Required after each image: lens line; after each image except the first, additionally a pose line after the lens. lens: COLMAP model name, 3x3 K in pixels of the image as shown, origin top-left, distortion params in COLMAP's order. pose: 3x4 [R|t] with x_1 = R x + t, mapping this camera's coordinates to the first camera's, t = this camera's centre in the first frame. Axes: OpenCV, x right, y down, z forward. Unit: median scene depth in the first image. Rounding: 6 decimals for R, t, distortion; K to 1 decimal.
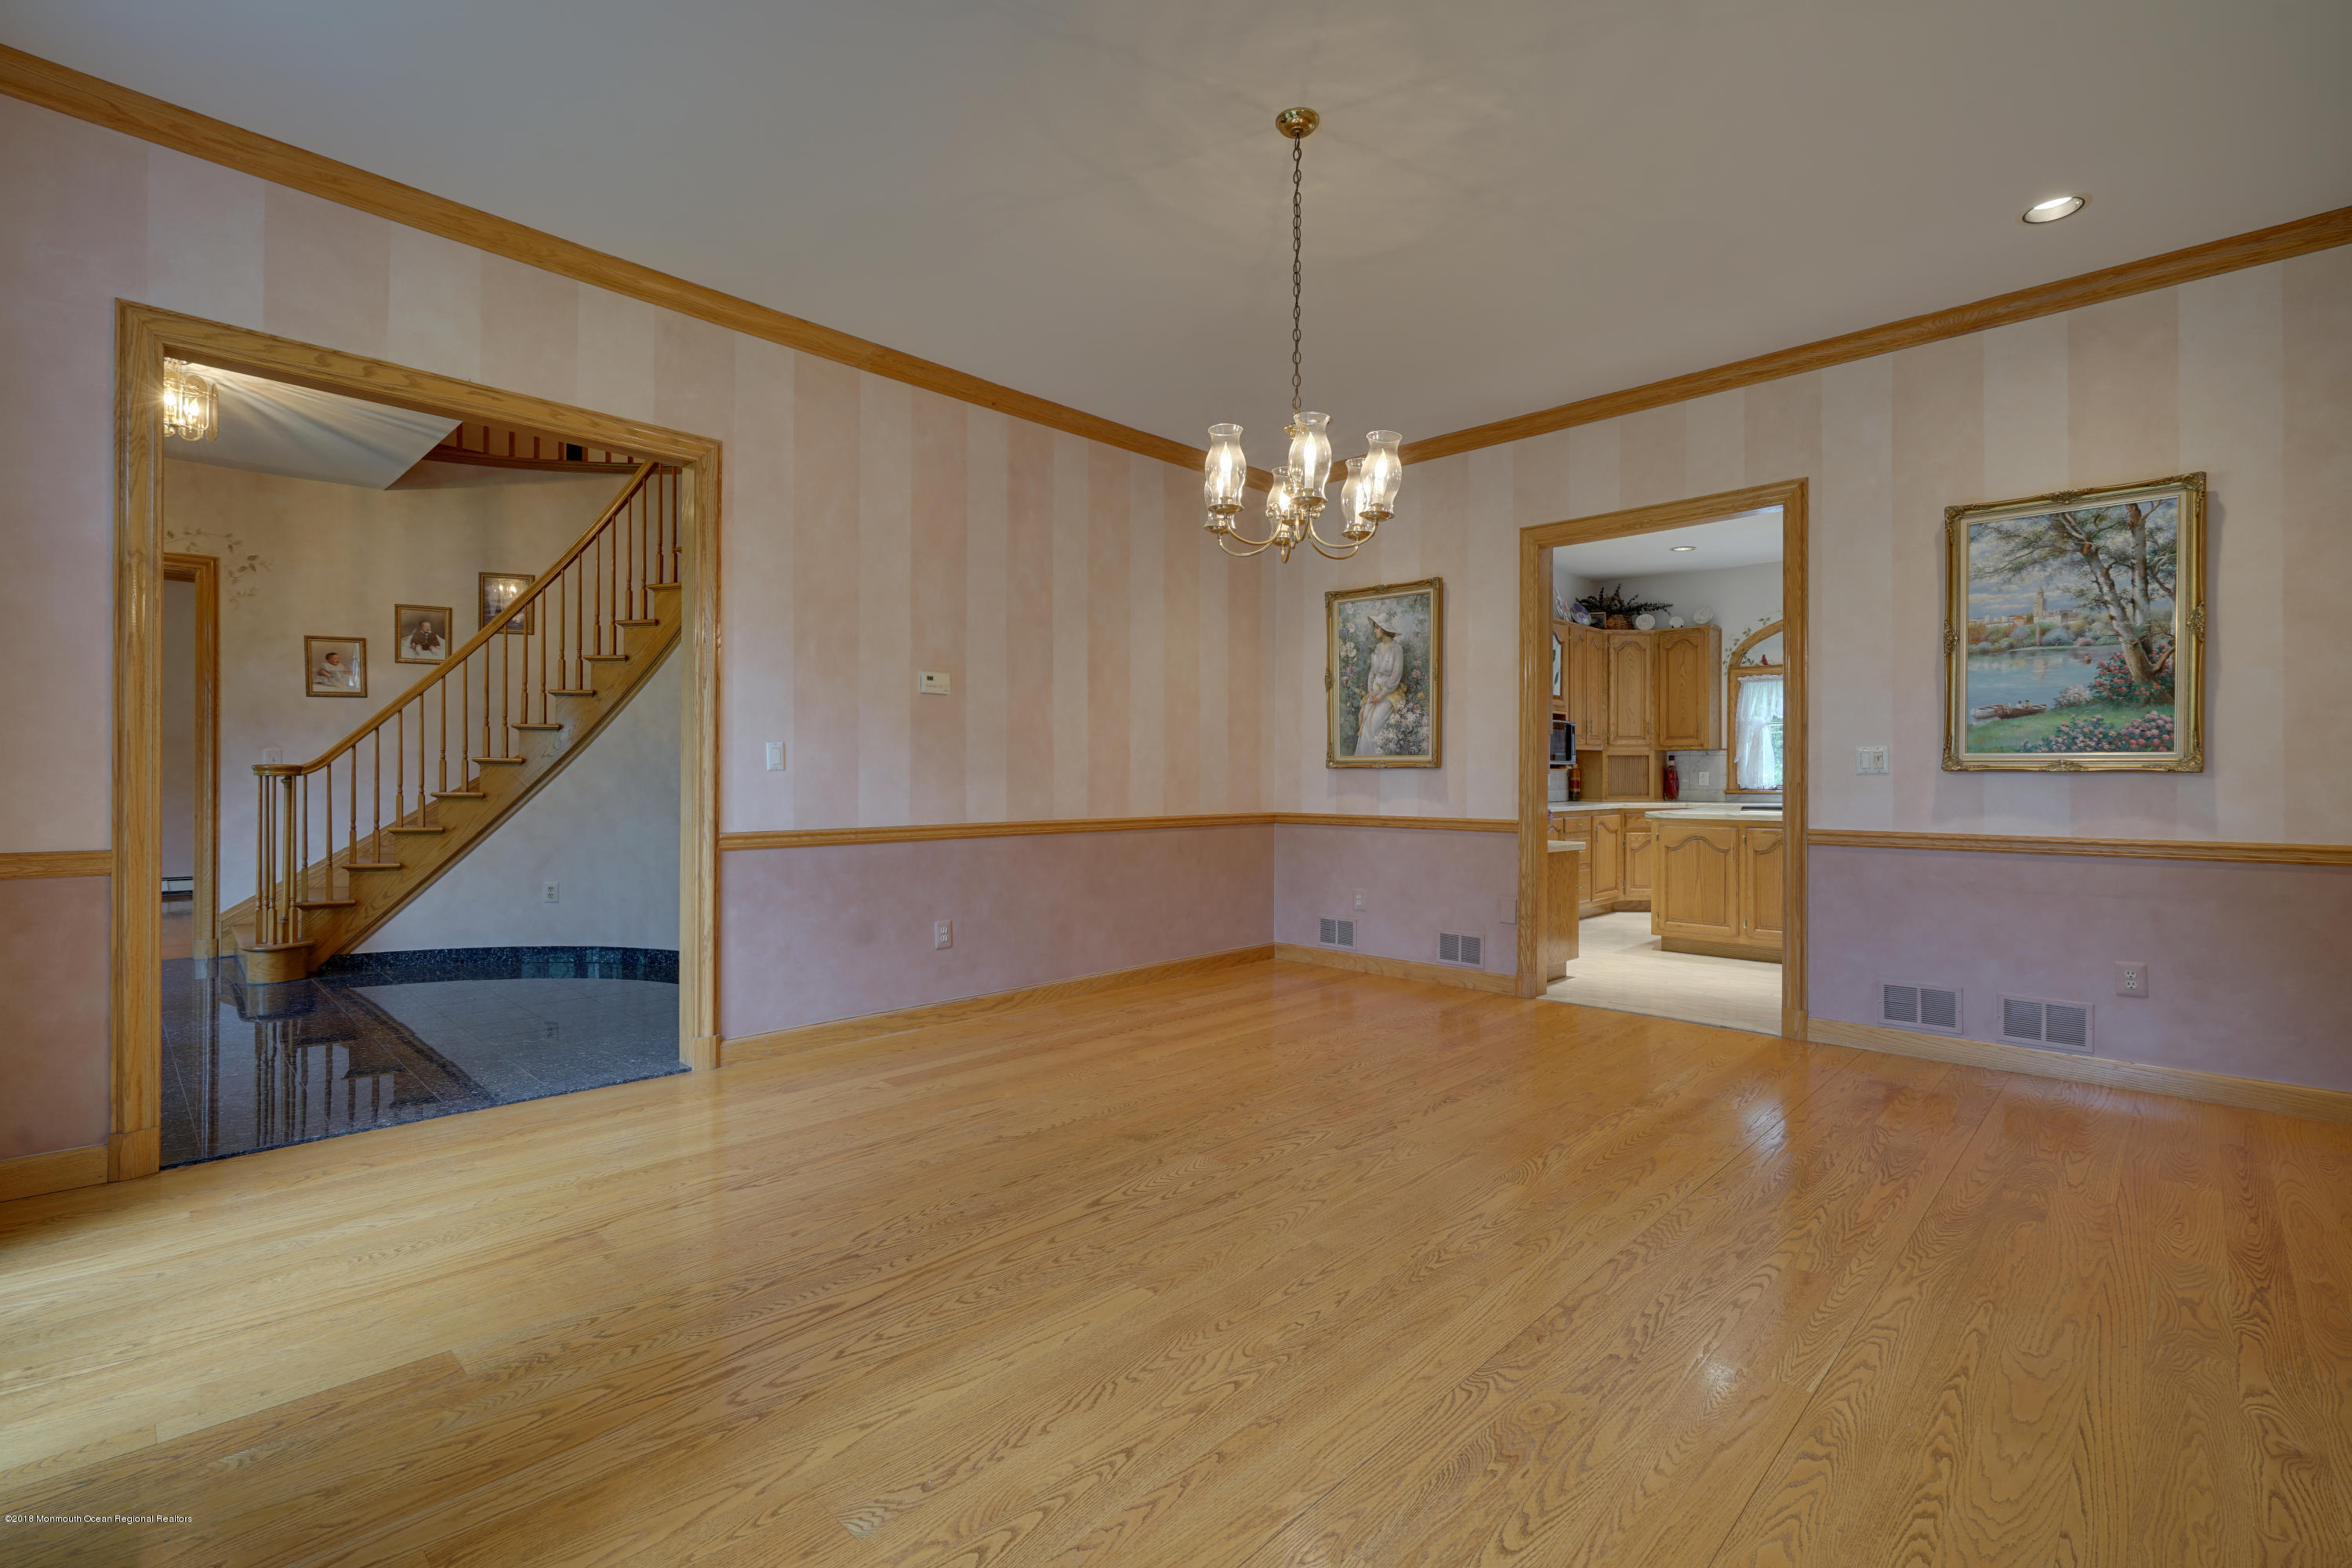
lens RADIAL K [[1057.2, 0, 1170.9], [0, 1057.2, 781.3], [0, 0, 1]] dist [-0.006850, 0.003174]
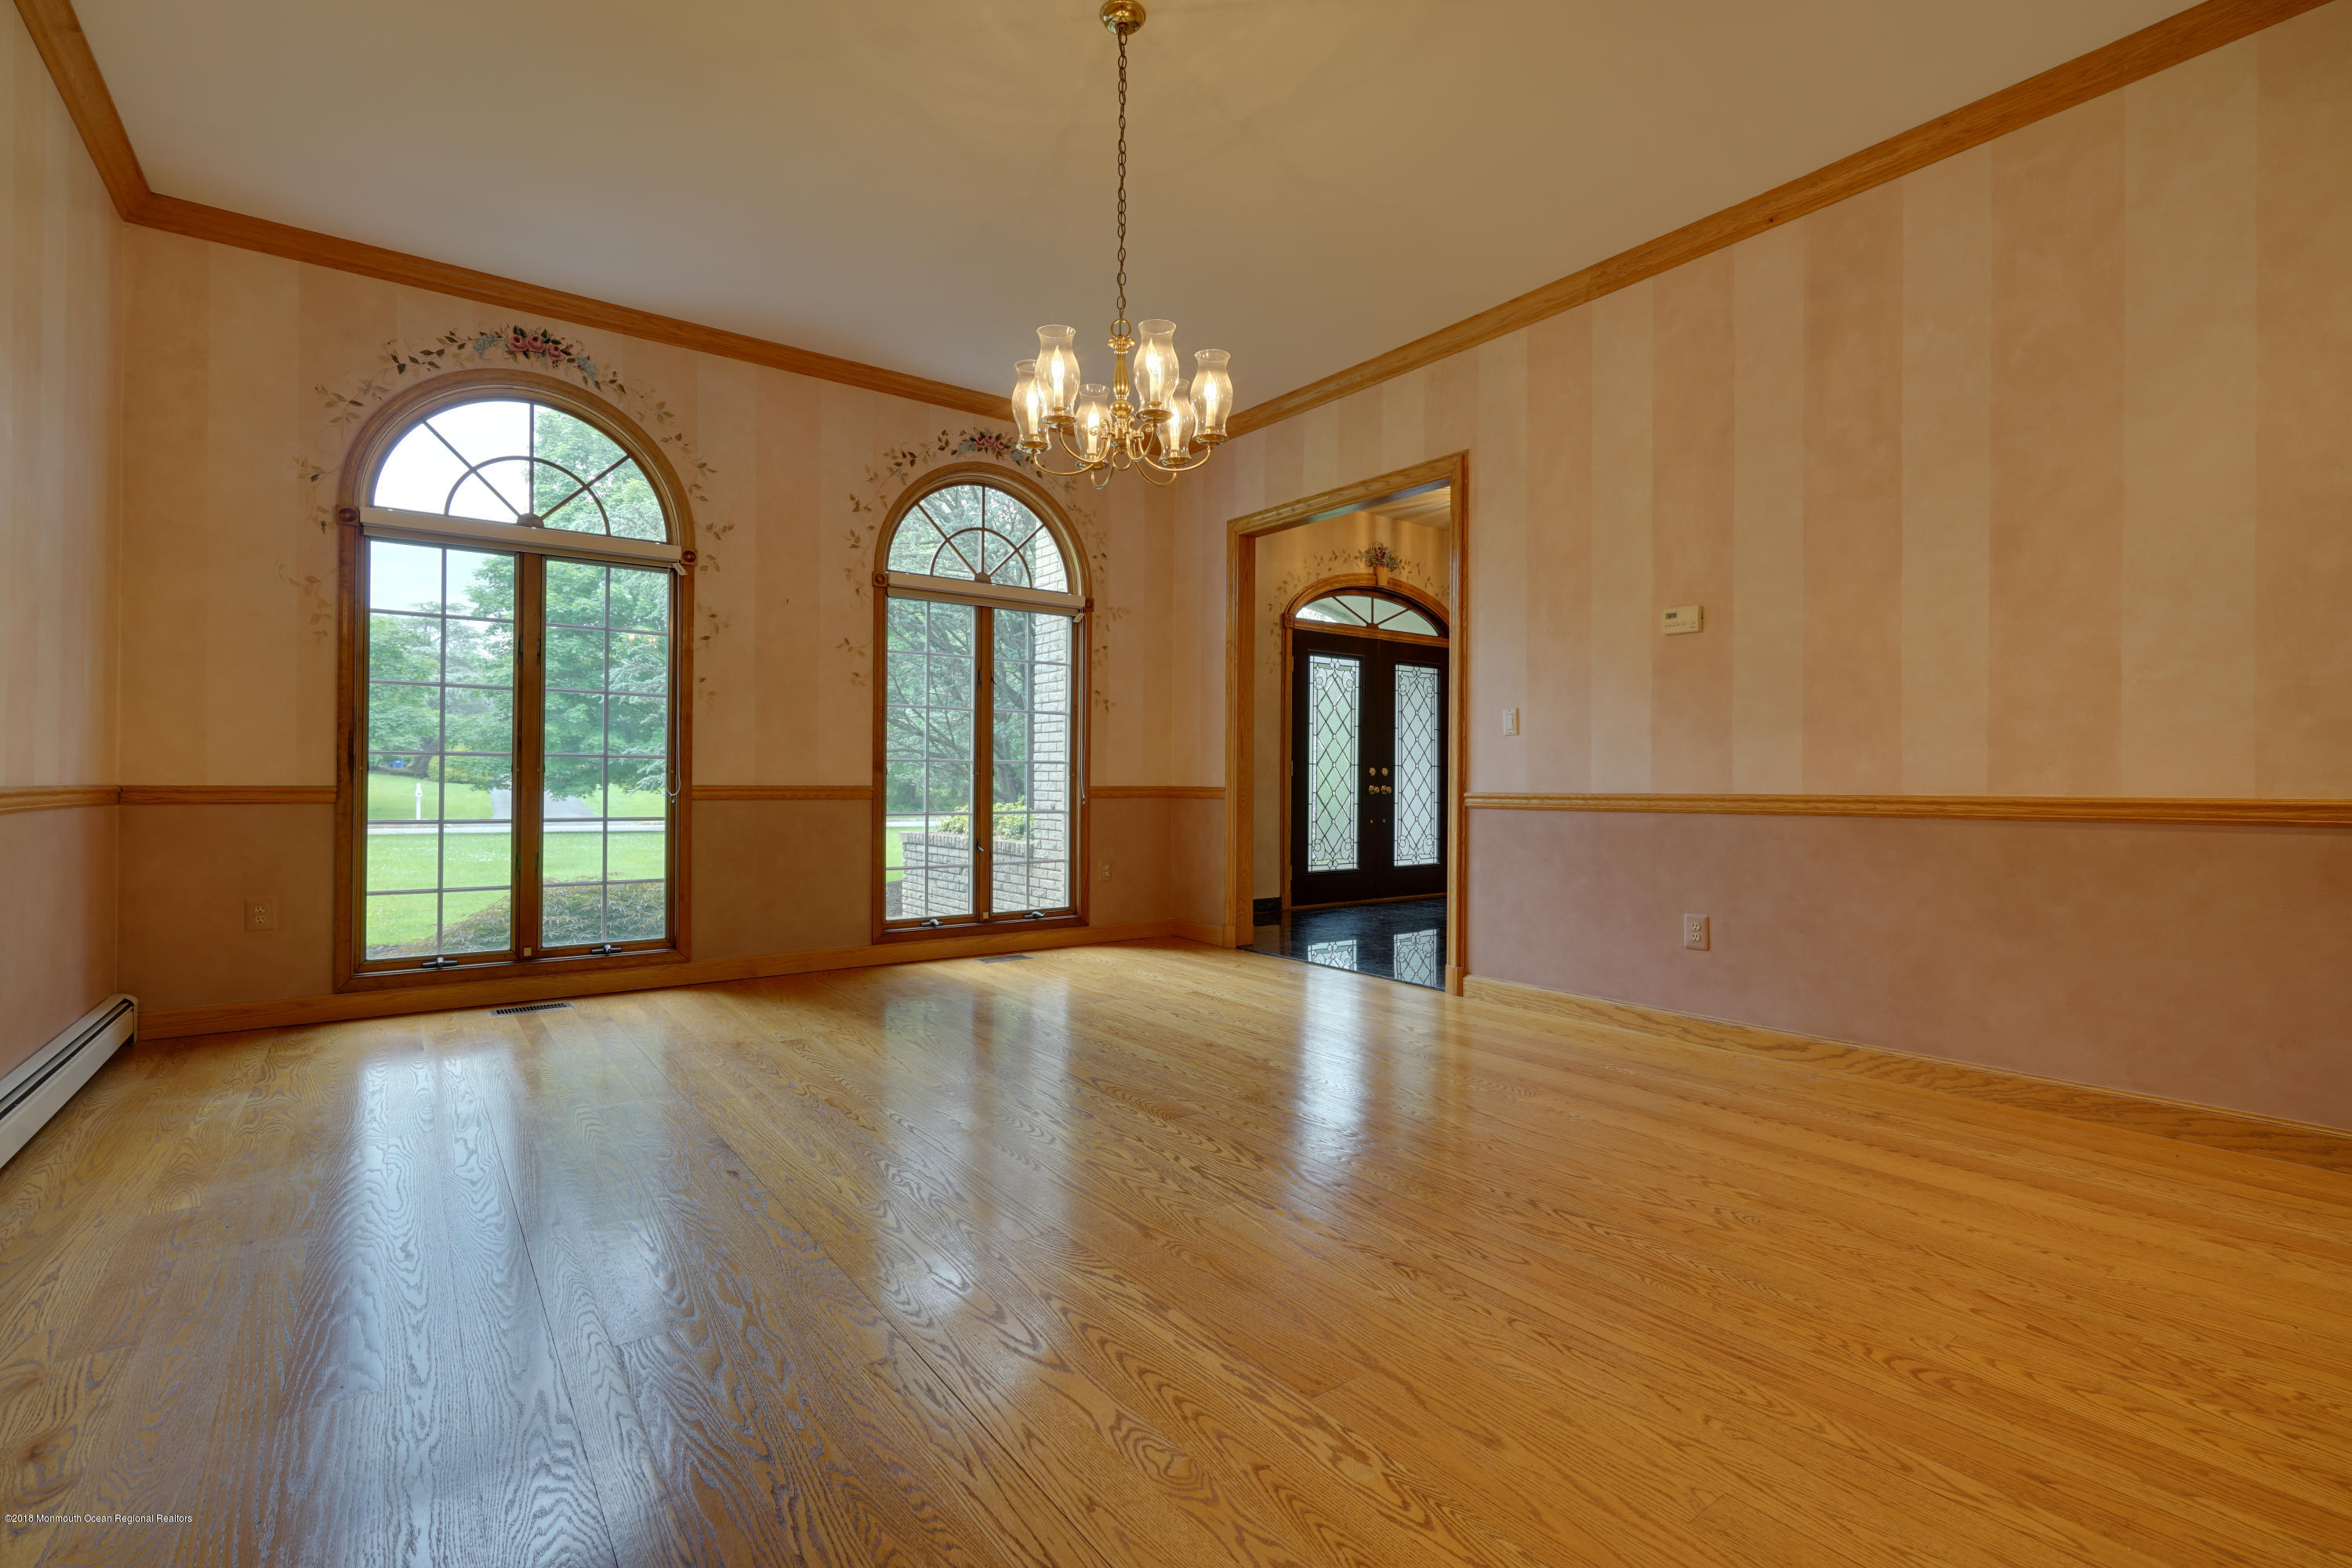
lens RADIAL K [[1057.2, 0, 1172.4], [0, 1057.2, 777.5], [0, 0, 1]] dist [-0.006850, 0.003174]
pose [[-0.163375, -0.006724, -0.986541, 0.658094], [-0.006064, 0.999965, -0.005811, 0.036521], [0.986545, 0.005032, -0.163410, 0.761611]]
